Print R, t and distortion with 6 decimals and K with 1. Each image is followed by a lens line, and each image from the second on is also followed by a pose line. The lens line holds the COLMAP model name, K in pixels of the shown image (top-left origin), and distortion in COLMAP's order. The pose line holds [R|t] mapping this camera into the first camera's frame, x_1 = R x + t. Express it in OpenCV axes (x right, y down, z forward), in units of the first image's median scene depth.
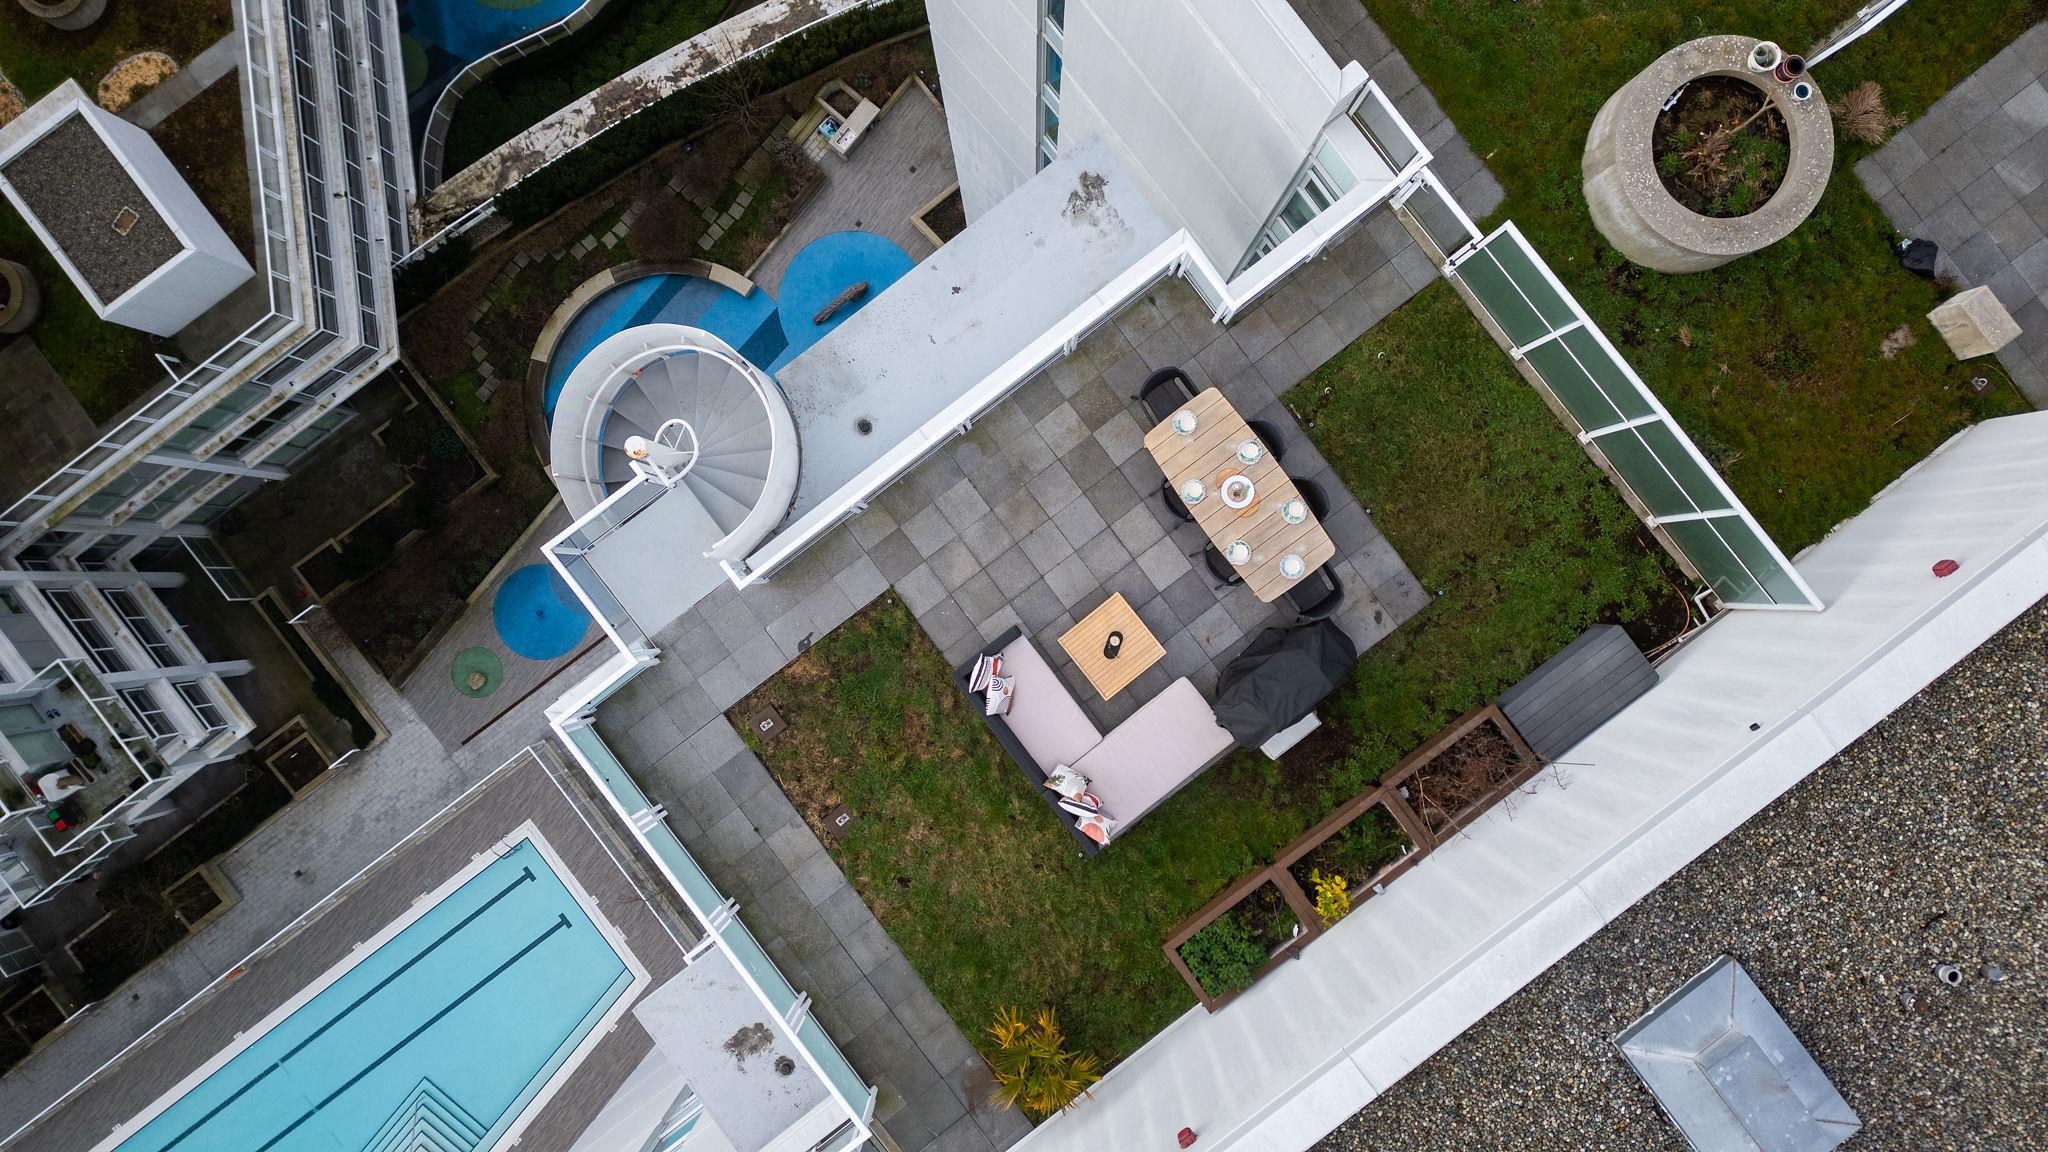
lens RADIAL K [[1005.5, 0, 1026.1], [0, 1005.5, 575.0], [0, 0, 1]] dist [0.046038, -0.020931]
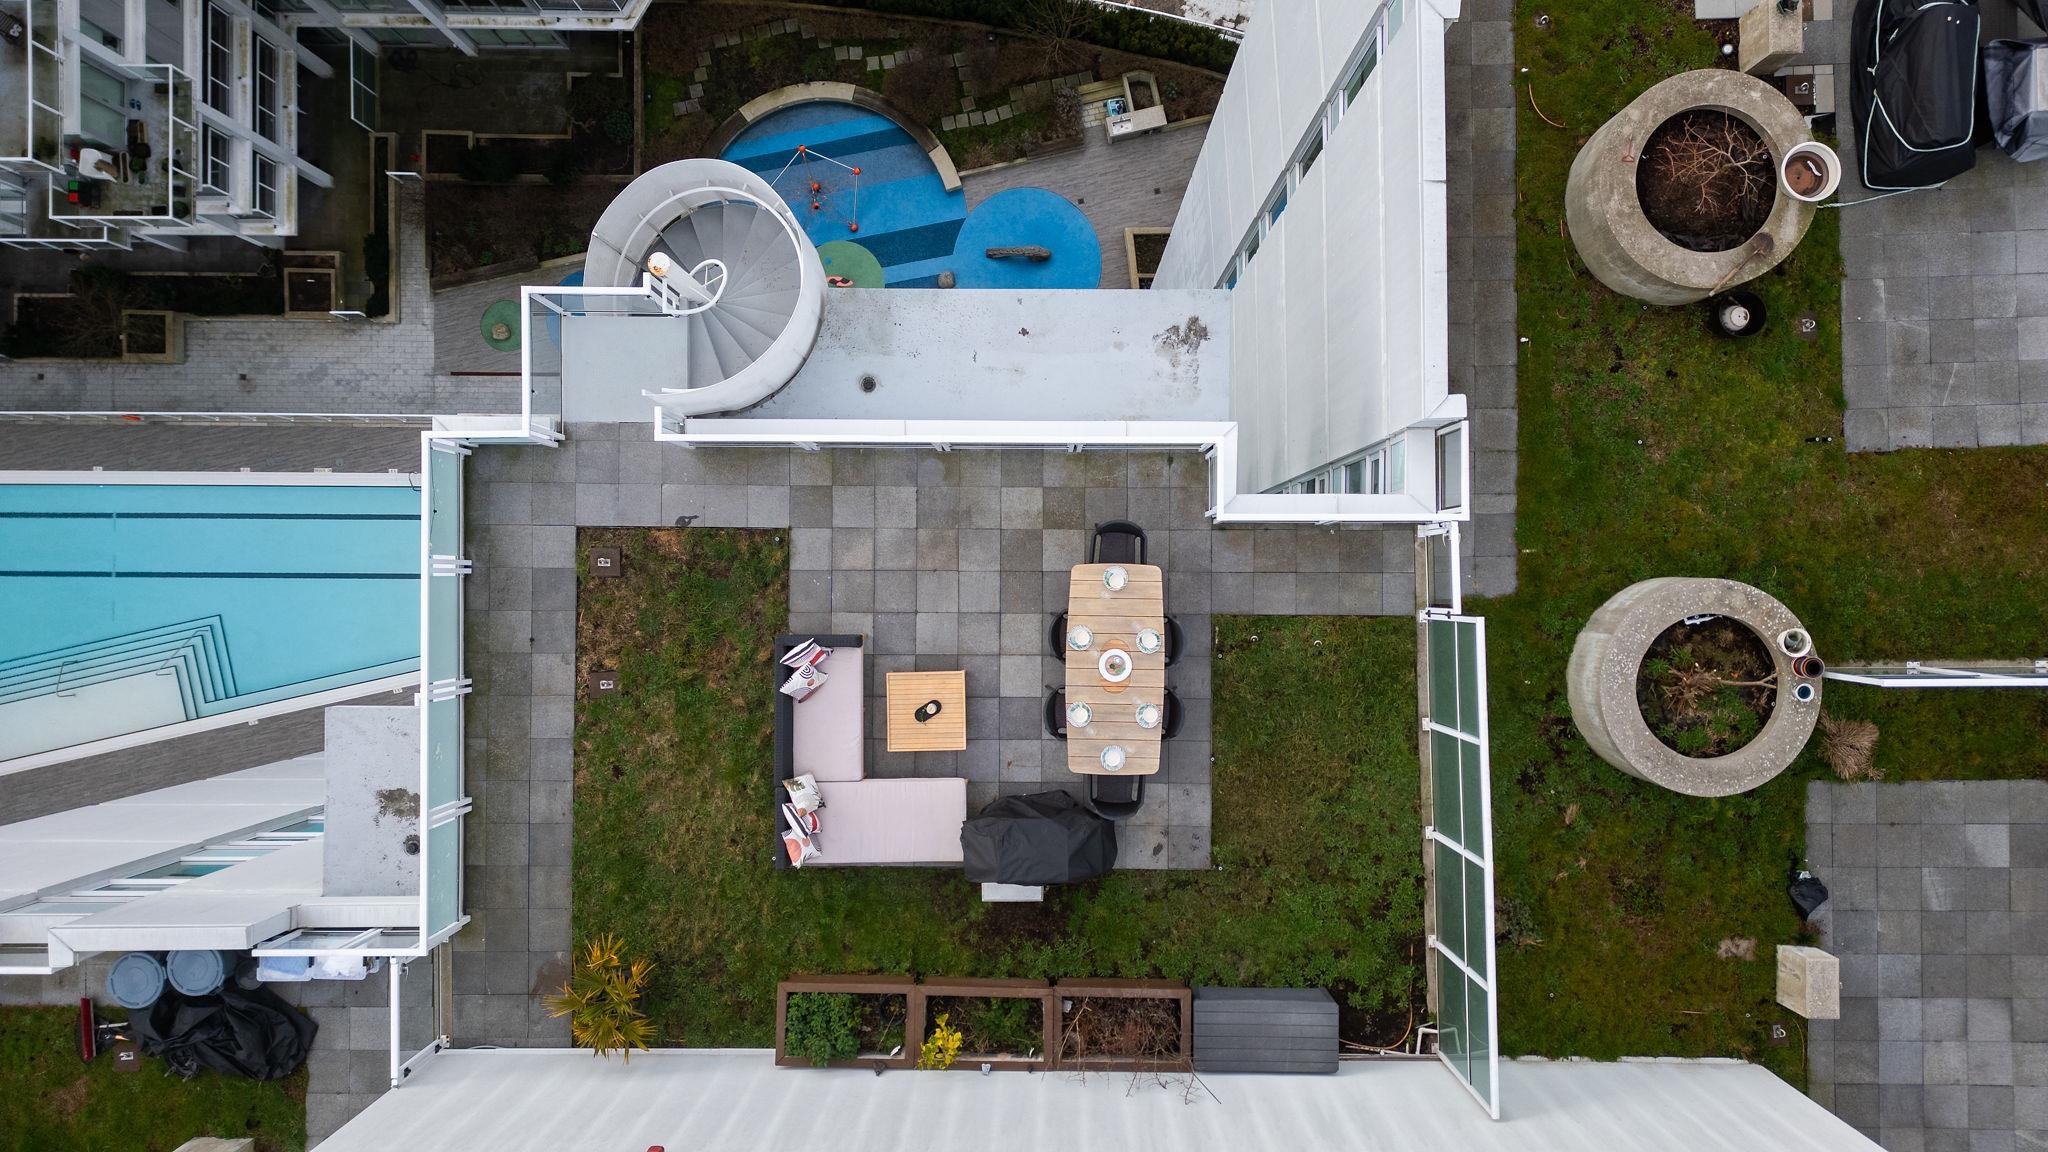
lens RADIAL K [[1005.5, 0, 1026.1], [0, 1005.5, 575.0], [0, 0, 1]] dist [0.046038, -0.020931]
pose [[0.793765, 0.608208, -0.004484, 0.085016], [-0.608204, 0.793777, 0.002392, -0.097097], [0.005014, 0.000829, 0.999987, 0.002717]]
